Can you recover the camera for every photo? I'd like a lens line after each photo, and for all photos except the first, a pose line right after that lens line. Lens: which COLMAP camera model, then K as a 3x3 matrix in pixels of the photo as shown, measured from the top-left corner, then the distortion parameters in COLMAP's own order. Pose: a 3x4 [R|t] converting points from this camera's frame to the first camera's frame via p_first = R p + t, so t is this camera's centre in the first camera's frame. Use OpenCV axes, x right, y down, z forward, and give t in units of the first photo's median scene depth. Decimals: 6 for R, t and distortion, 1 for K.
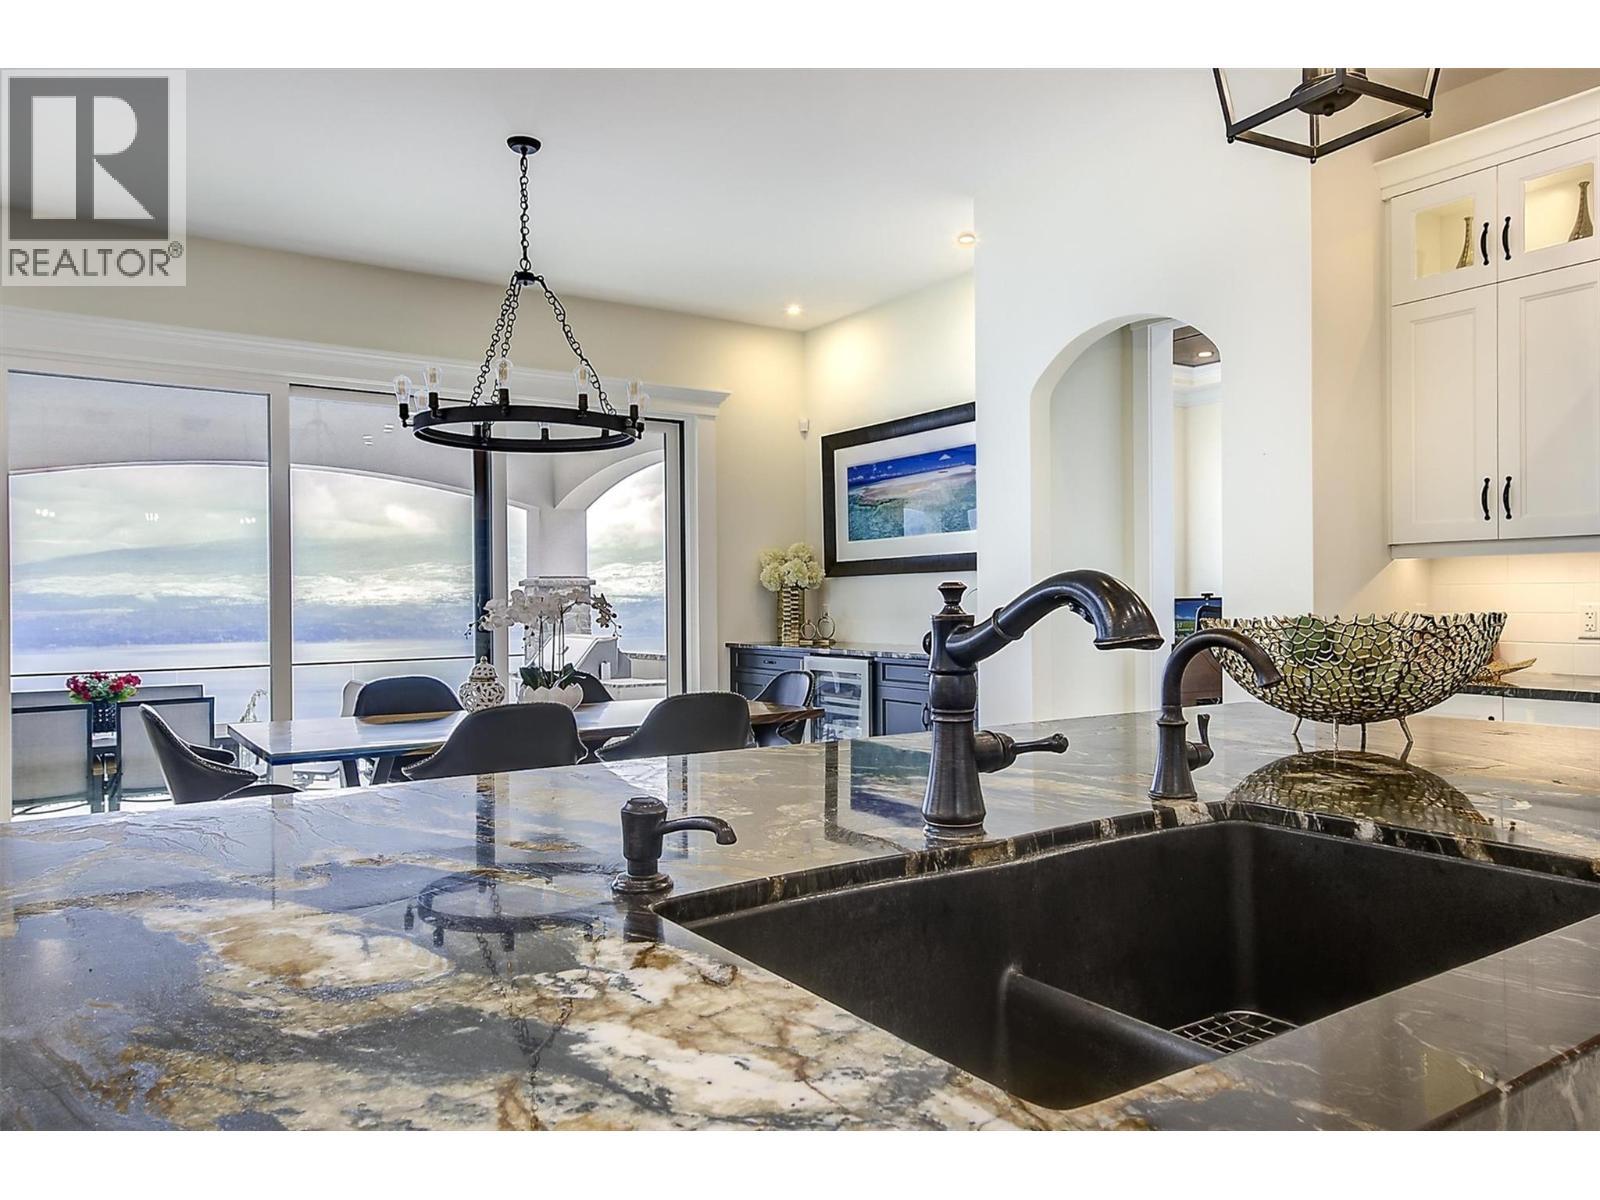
lens RADIAL K [[1120.5, 0, 803.0], [0, 1120.5, 595.1], [0, 0, 1]] dist [0.036160, 0.002036]
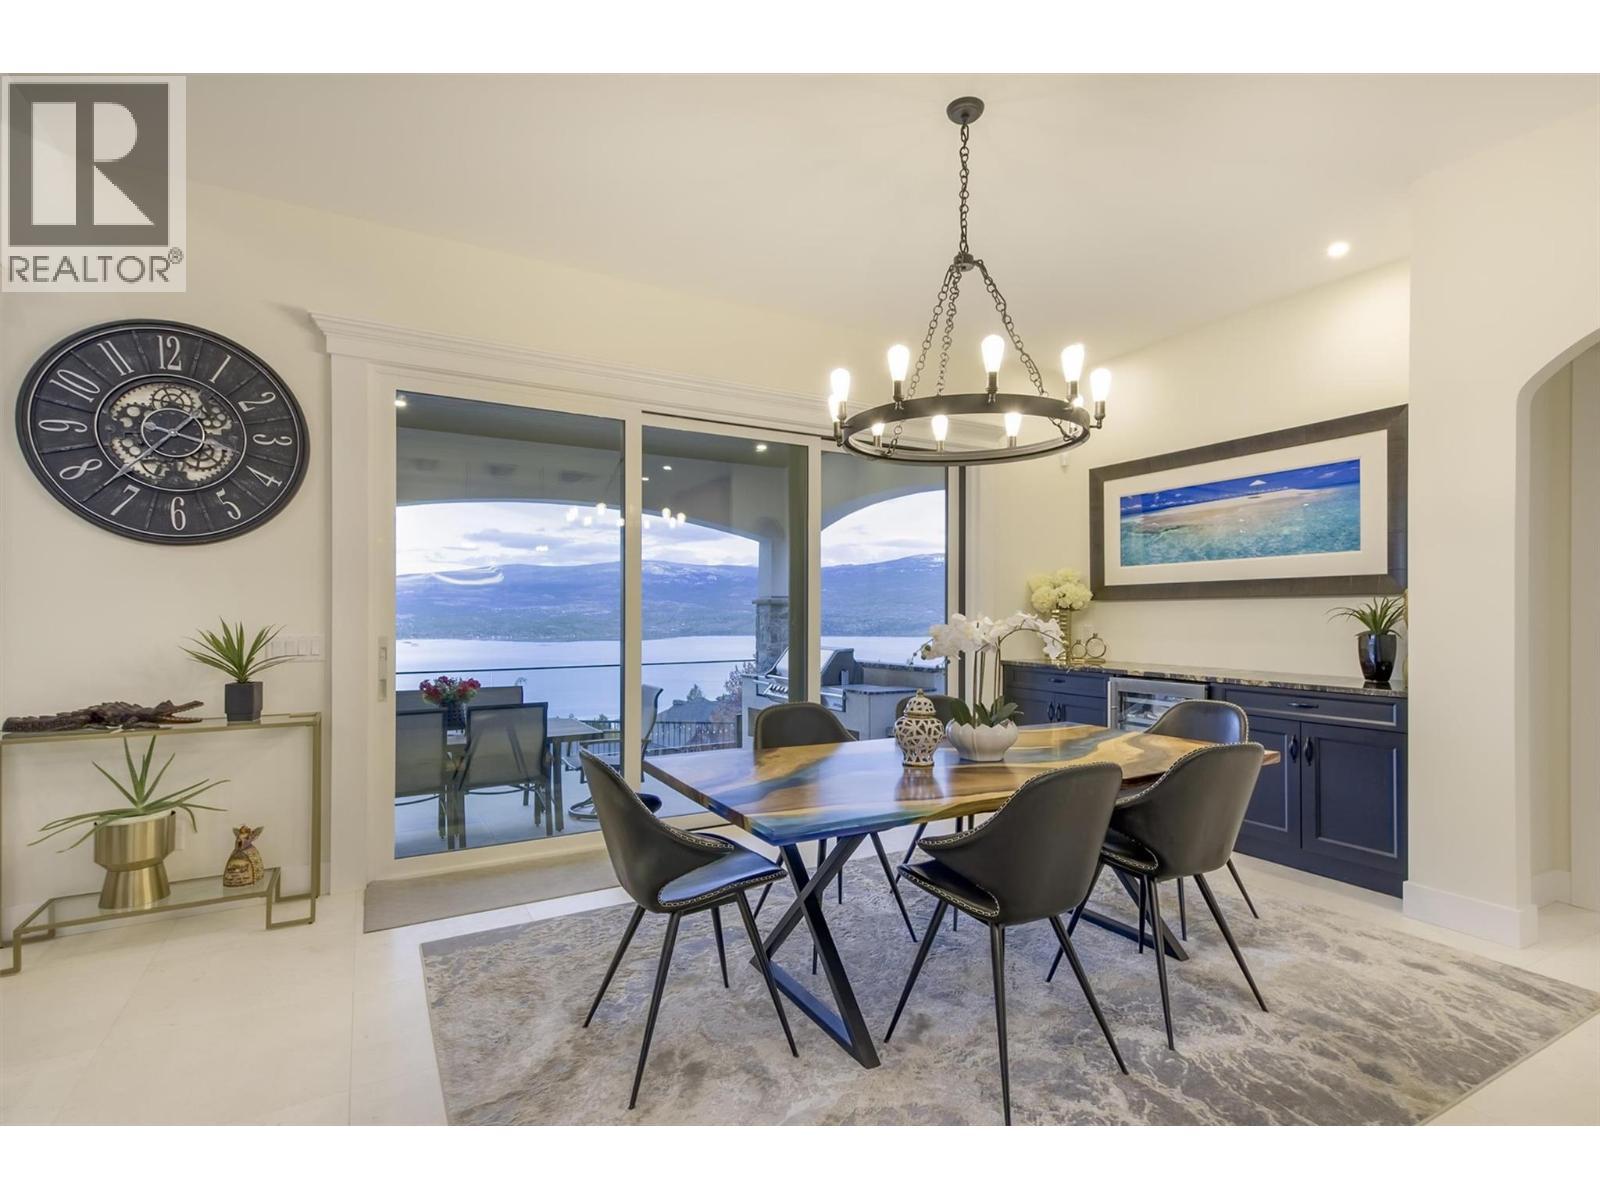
lens RADIAL K [[769.5, 0, 800.5], [0, 769.5, 616.7], [0, 0, 1]] dist [0.022672, -0.008181]
pose [[0.997297, 0.008264, -0.073006, -0.216664], [-0.007533, 0.999919, 0.010282, -0.005676], [0.073085, -0.009704, 0.997279, 0.251714]]
